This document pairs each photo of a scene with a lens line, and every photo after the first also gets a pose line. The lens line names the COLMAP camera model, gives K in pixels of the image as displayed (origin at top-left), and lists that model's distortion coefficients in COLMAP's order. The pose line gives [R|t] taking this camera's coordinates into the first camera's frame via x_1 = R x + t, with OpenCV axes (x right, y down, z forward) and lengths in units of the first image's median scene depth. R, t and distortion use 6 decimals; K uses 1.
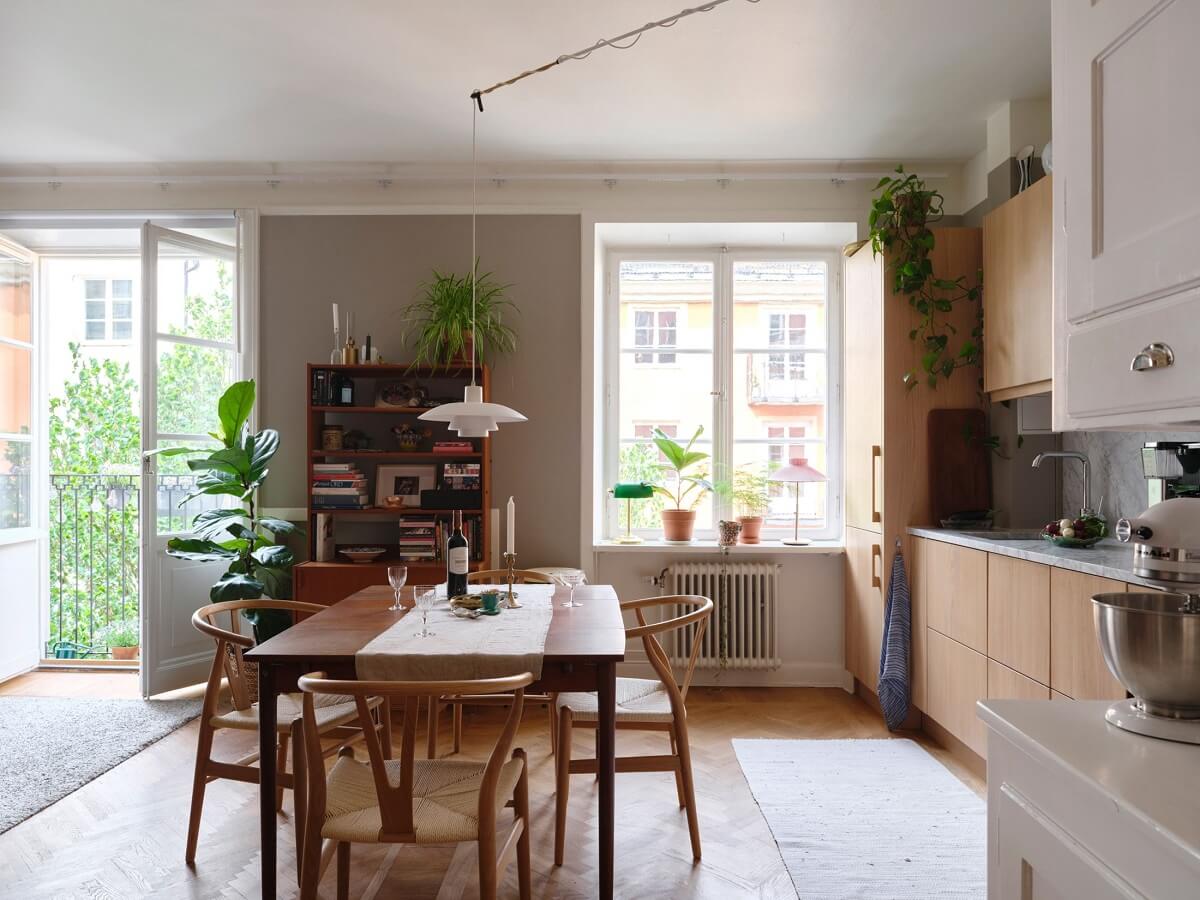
lens RADIAL K [[869.0, 0, 600.4], [0, 869.0, 469.4], [0, 0, 1]] dist [-0.004130, -0.002213]
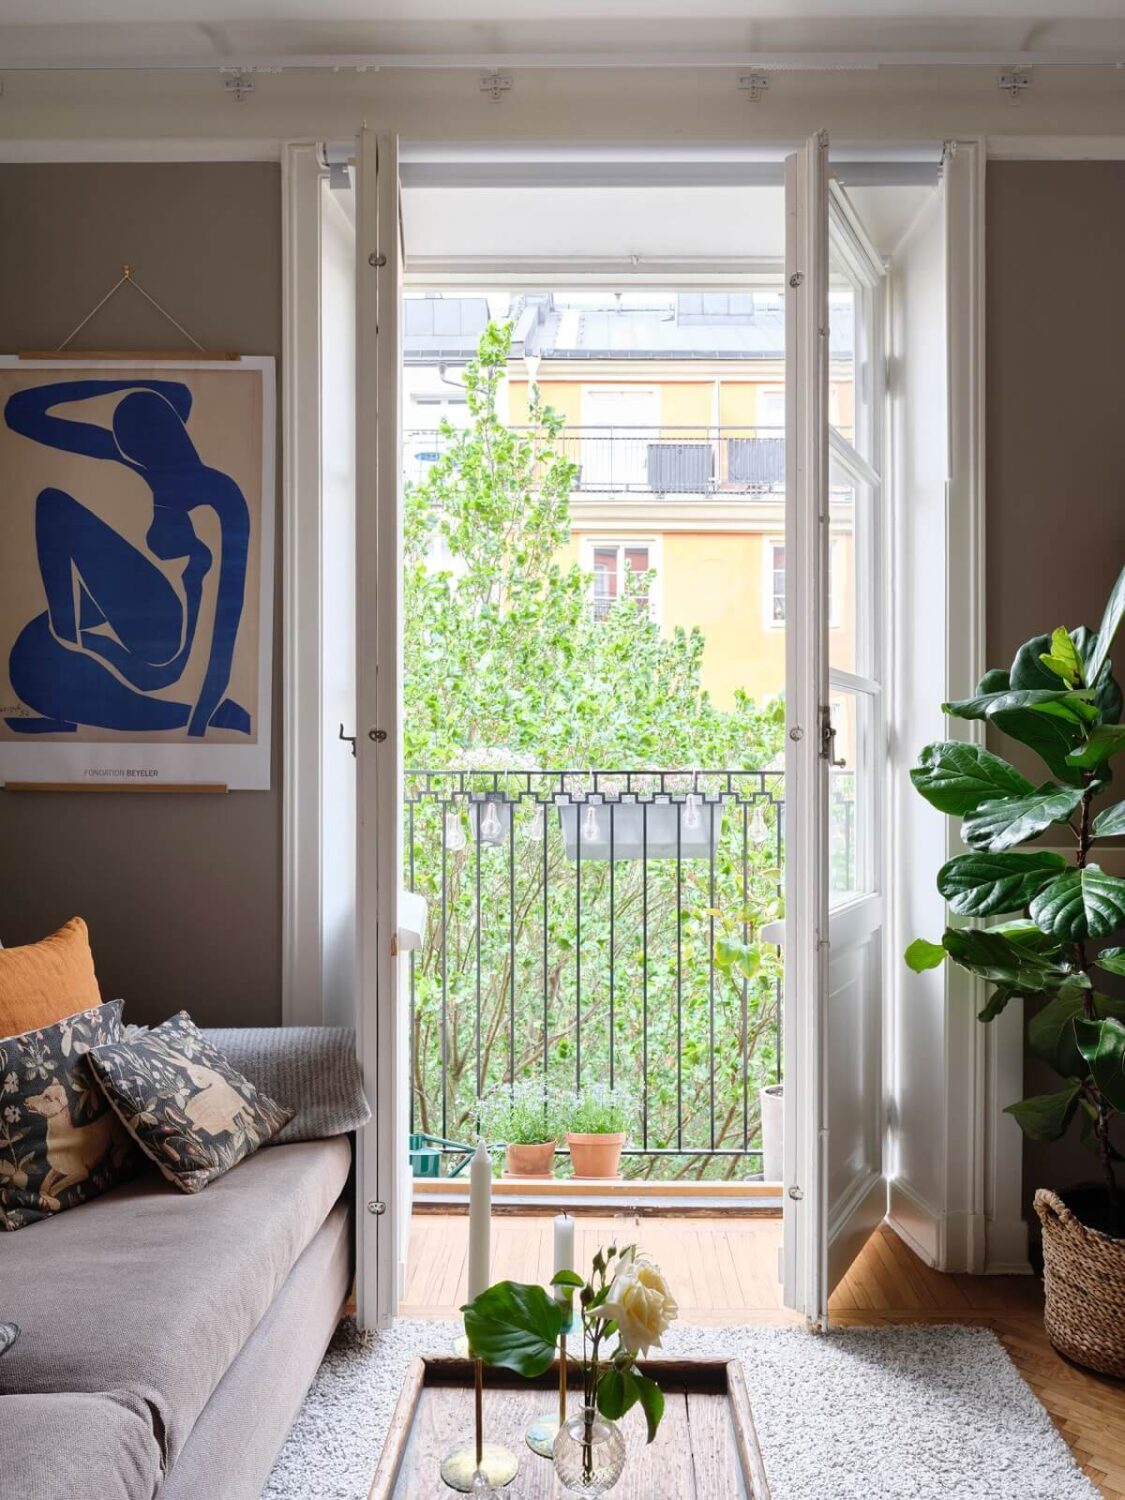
lens RADIAL K [[1086.3, 0, 556.6], [0, 1086.3, 774.1], [0, 0, 1]] dist [-0.004130, -0.002213]
pose [[0.999991, 0.001948, 0.003672, -0.661181], [-0.001963, 0.999990, 0.004008, 0.007258], [-0.003664, -0.004015, 0.999985, 0.513804]]
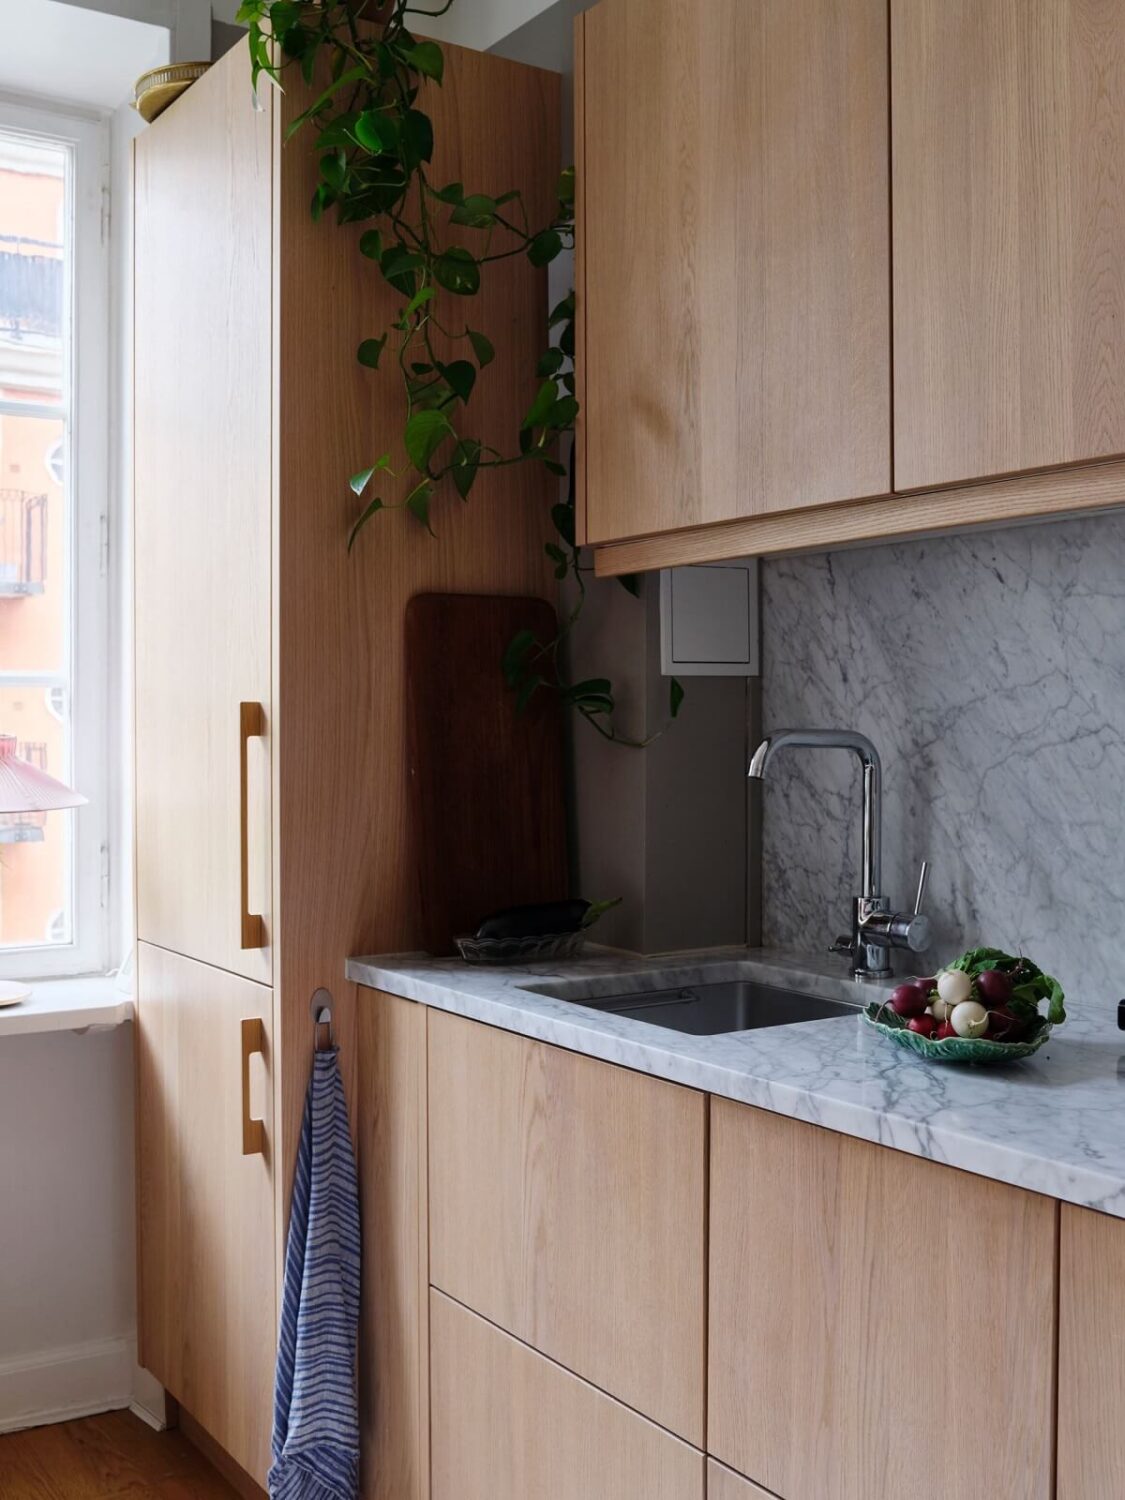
lens RADIAL K [[1578.8, 0, 553.7], [0, 1578.8, 751.0], [0, 0, 1]] dist [-0.053040, 0.000000]
pose [[0.831561, -0.009938, 0.555345, 0.089931], [-0.000071, 0.999838, 0.017999, -0.019105], [-0.555434, -0.015006, 0.831425, 0.449563]]
